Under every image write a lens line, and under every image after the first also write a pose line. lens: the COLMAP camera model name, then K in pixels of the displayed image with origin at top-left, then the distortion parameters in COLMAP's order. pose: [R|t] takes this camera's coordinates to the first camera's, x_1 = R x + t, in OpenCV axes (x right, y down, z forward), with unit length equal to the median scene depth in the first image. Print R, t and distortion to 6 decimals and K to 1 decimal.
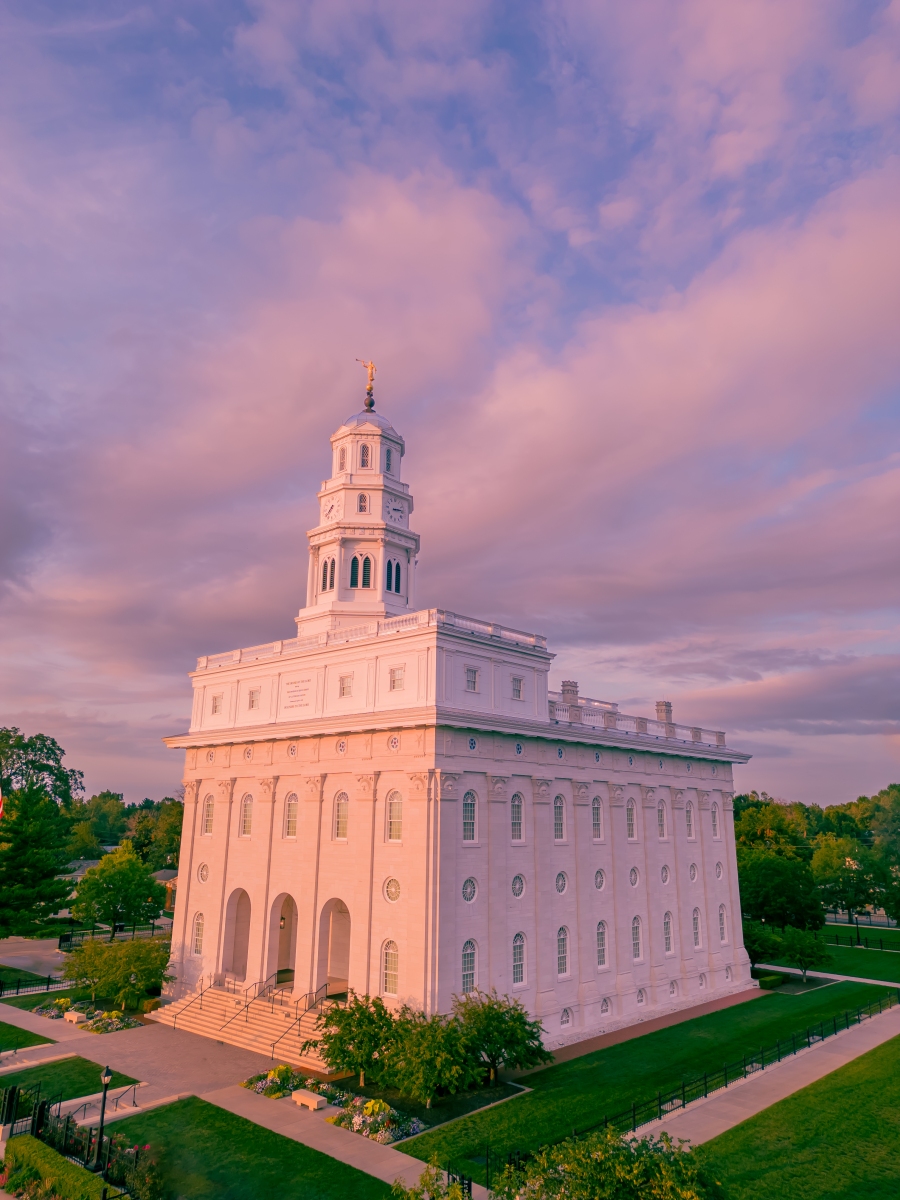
lens RADIAL K [[857.9, 0, 453.7], [0, 857.9, 566.5], [0, 0, 1]] dist [0.025692, 0.000101]
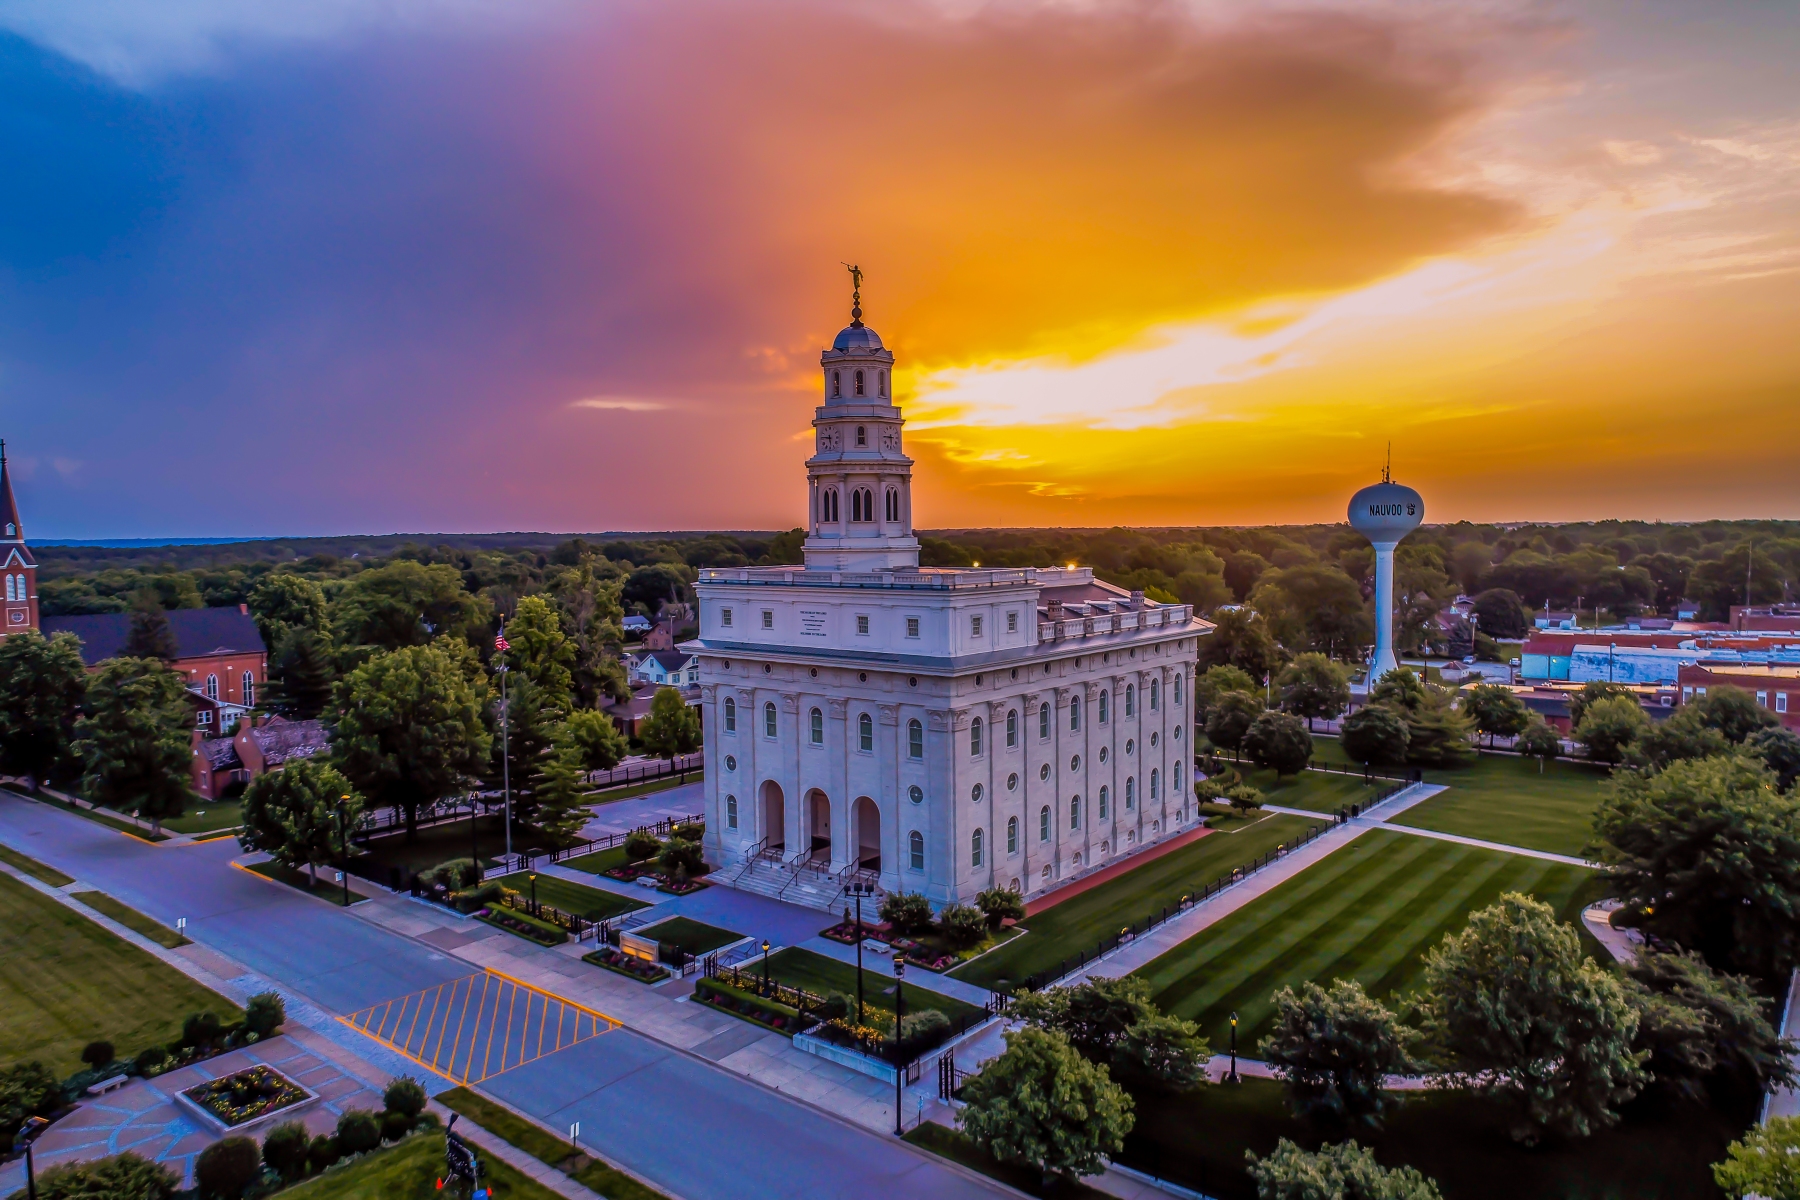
lens RADIAL K [[1219.2, 0, 900.0], [0, 1219.2, 600.0], [0, 0, 1]] dist [-0.003879, -0.002134]
pose [[0.998638, -0.023446, 0.046599, -0.137144], [0.006216, 0.940419, 0.339962, -0.400367], [-0.051793, -0.339210, 0.939284, -0.460411]]
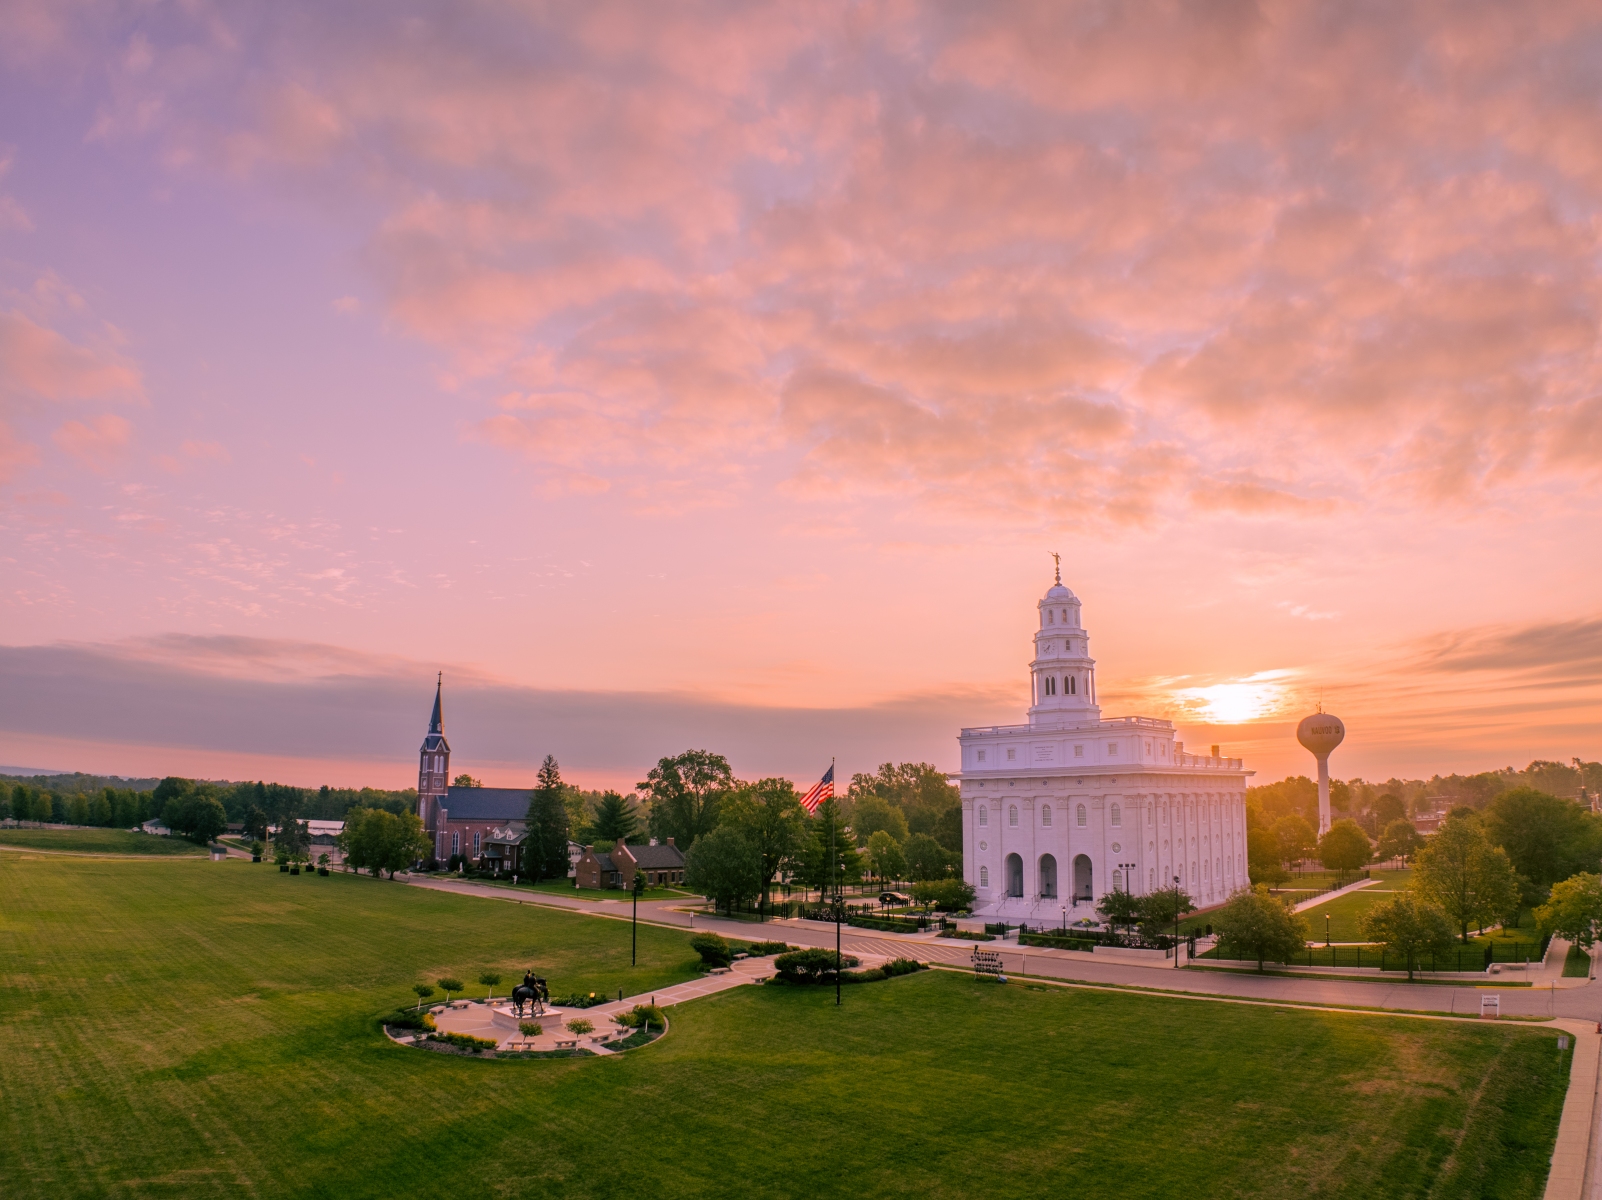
lens RADIAL K [[1030.1, 0, 801.0], [0, 1030.1, 600.0], [0, 0, 1]] dist [-0.175793, 0.007167]
pose [[0.999804, -0.008823, -0.017736, -0.647519], [0.010311, 0.996273, 0.085636, -0.368926], [0.016914, -0.085803, 0.996169, -1.153297]]
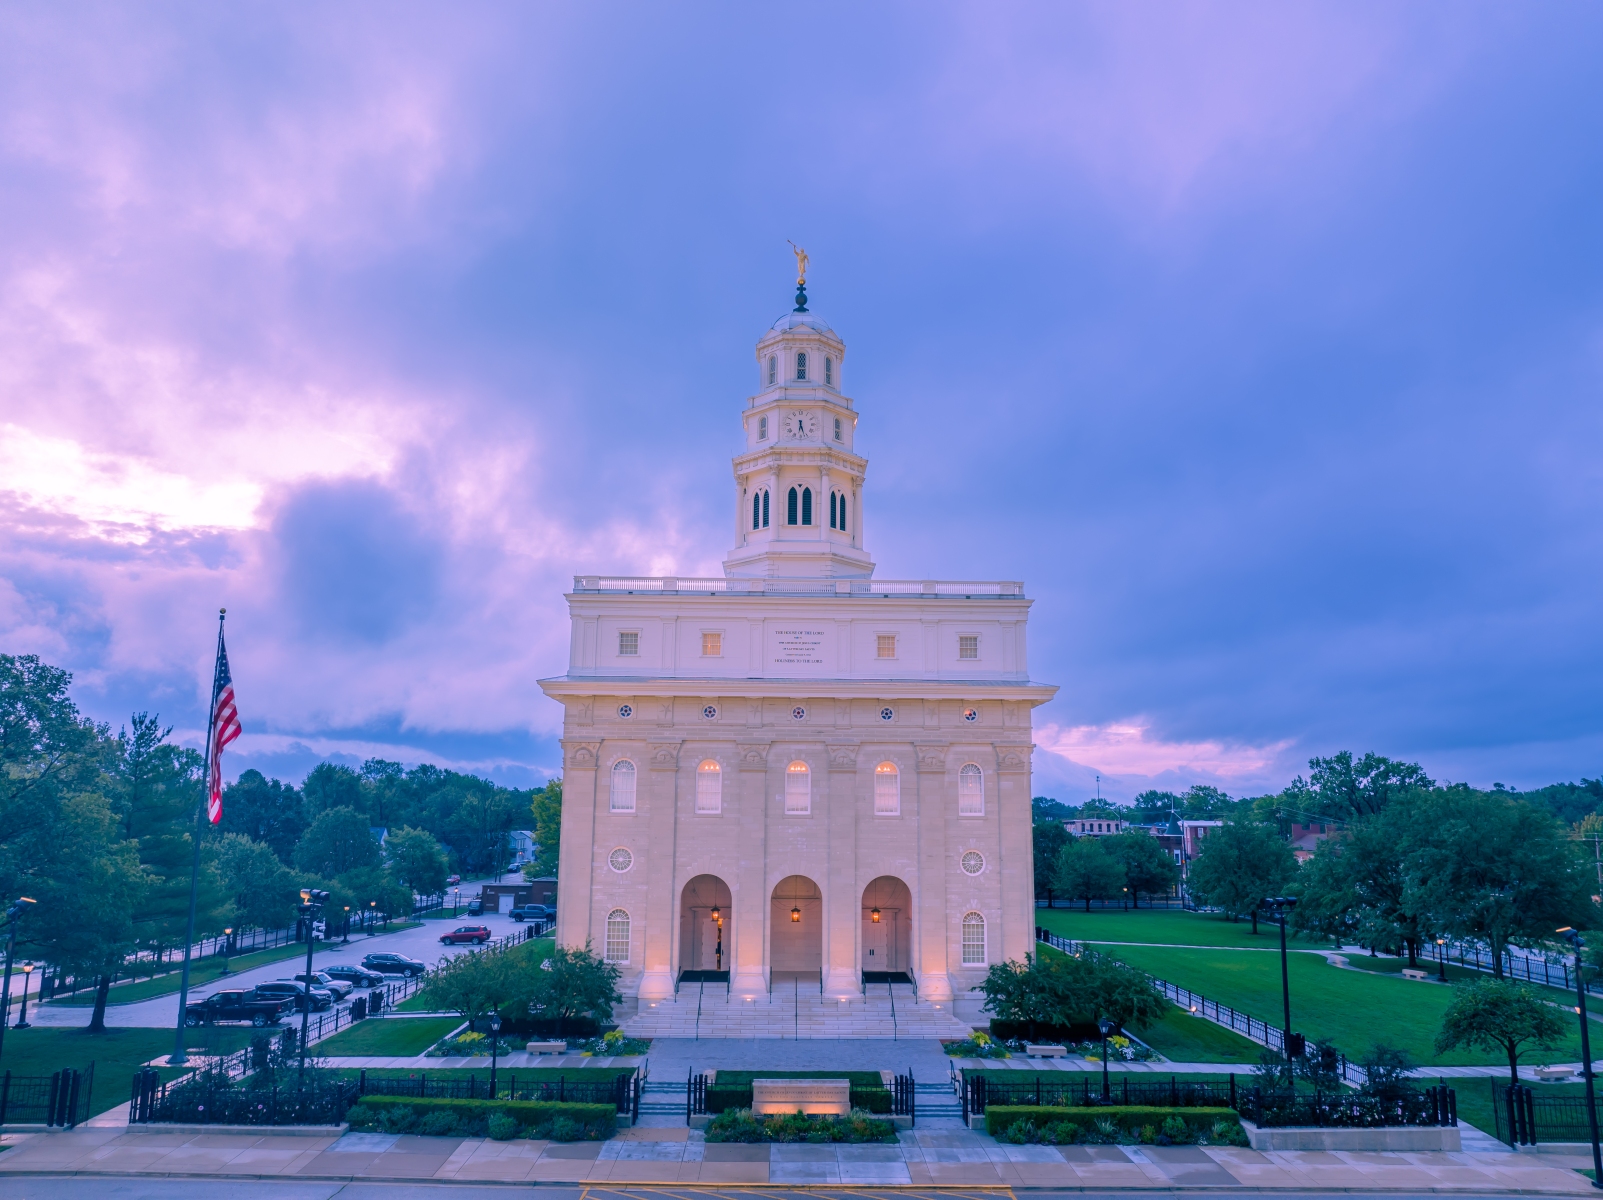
lens RADIAL K [[1145.0, 0, 792.8], [0, 1145.0, 580.0], [0, 0, 1]] dist [-0.035406, -0.002122]
pose [[0.727463, 0.138874, 0.671947, -0.908496], [-0.194815, 0.980806, 0.008204, 0.074057], [-0.657910, -0.136873, 0.740554, 0.181656]]
